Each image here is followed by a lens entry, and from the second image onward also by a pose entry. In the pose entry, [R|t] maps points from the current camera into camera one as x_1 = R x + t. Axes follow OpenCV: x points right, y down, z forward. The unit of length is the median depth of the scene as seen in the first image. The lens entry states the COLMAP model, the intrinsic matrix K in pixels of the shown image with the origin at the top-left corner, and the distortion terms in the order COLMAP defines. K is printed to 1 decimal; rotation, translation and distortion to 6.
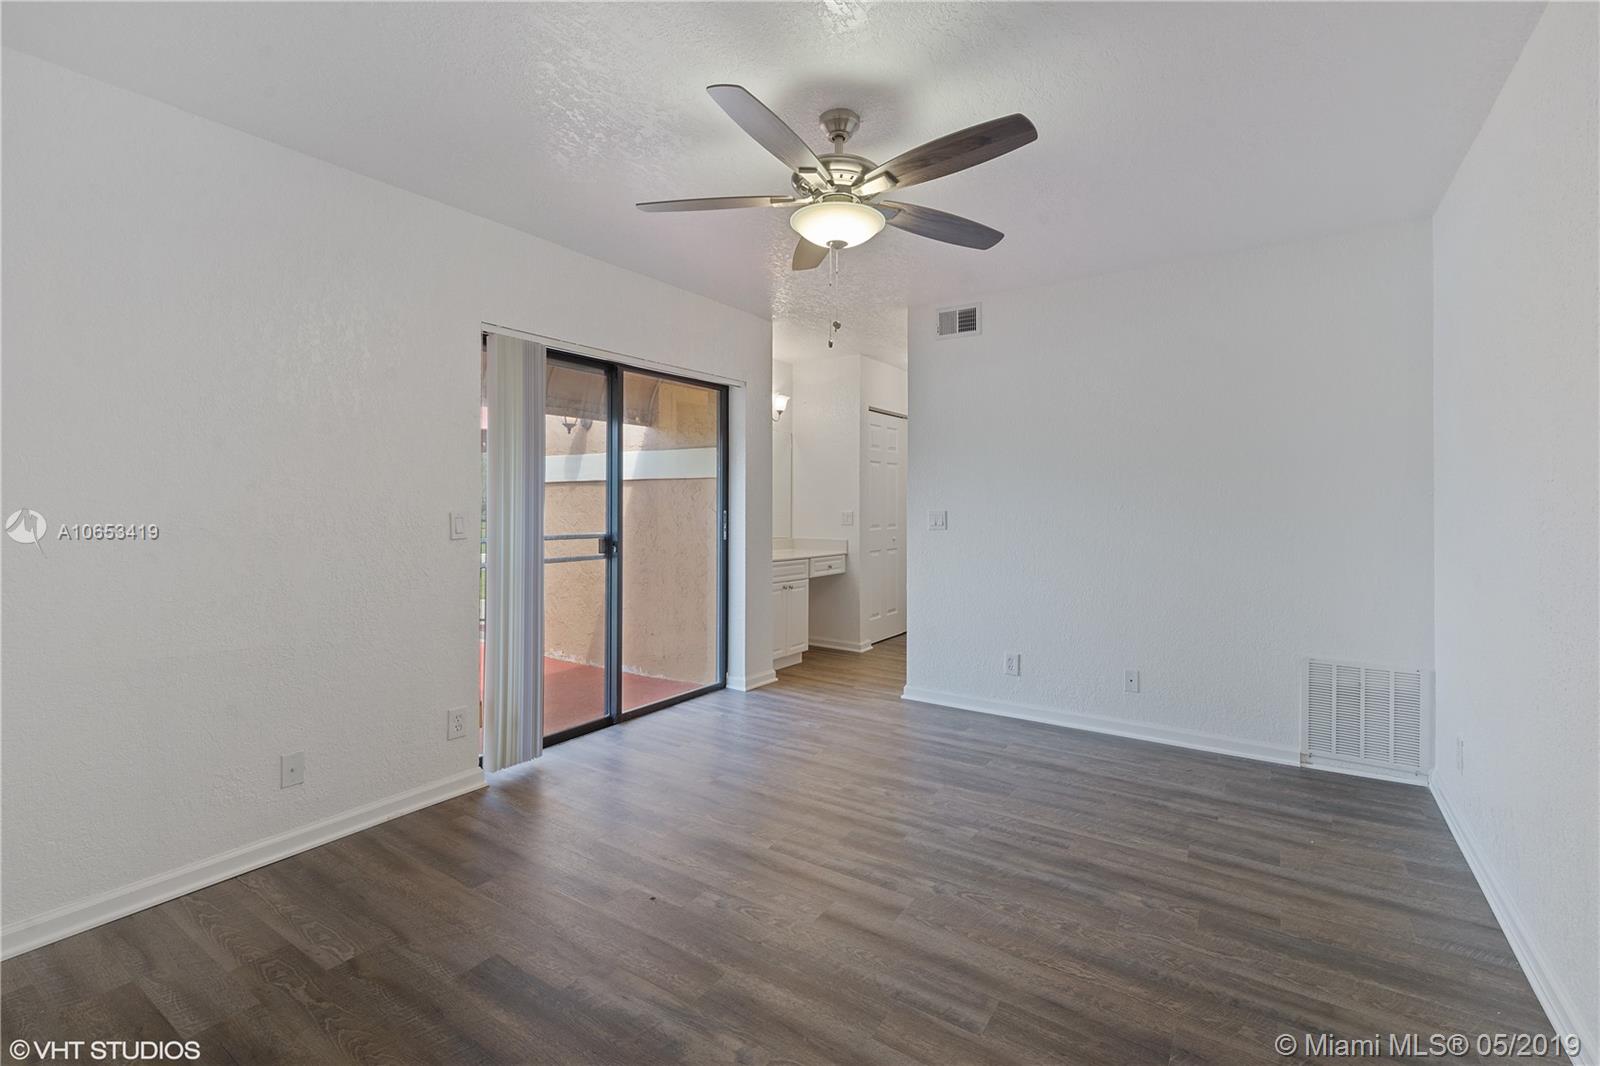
lens RADIAL K [[706.4, 0, 801.5], [0, 706.4, 518.8], [0, 0, 1]] dist [0.001293, 0.000051]
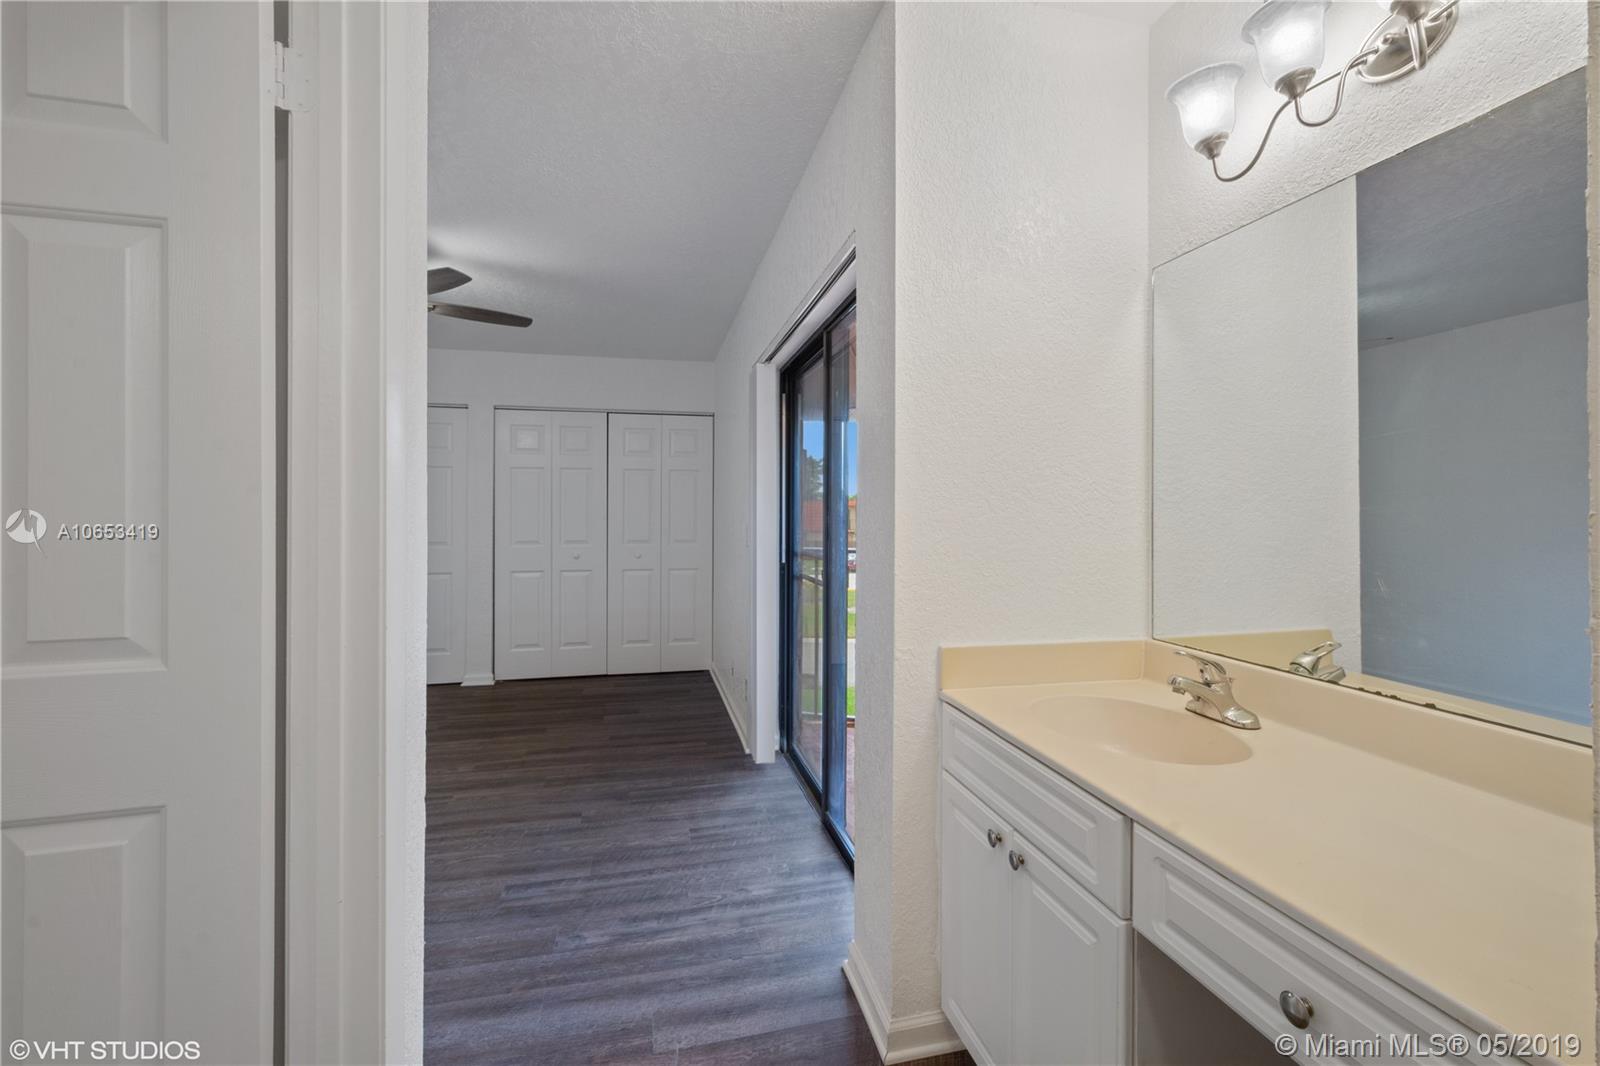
lens RADIAL K [[706.4, 0, 805.8], [0, 706.4, 522.4], [0, 0, 1]] dist [0.001293, 0.000051]
pose [[-0.679776, 0.005550, -0.733399, 0.309331], [-0.016535, 0.999601, 0.022891, -0.034664], [0.733233, 0.027687, -0.679413, 1.612461]]
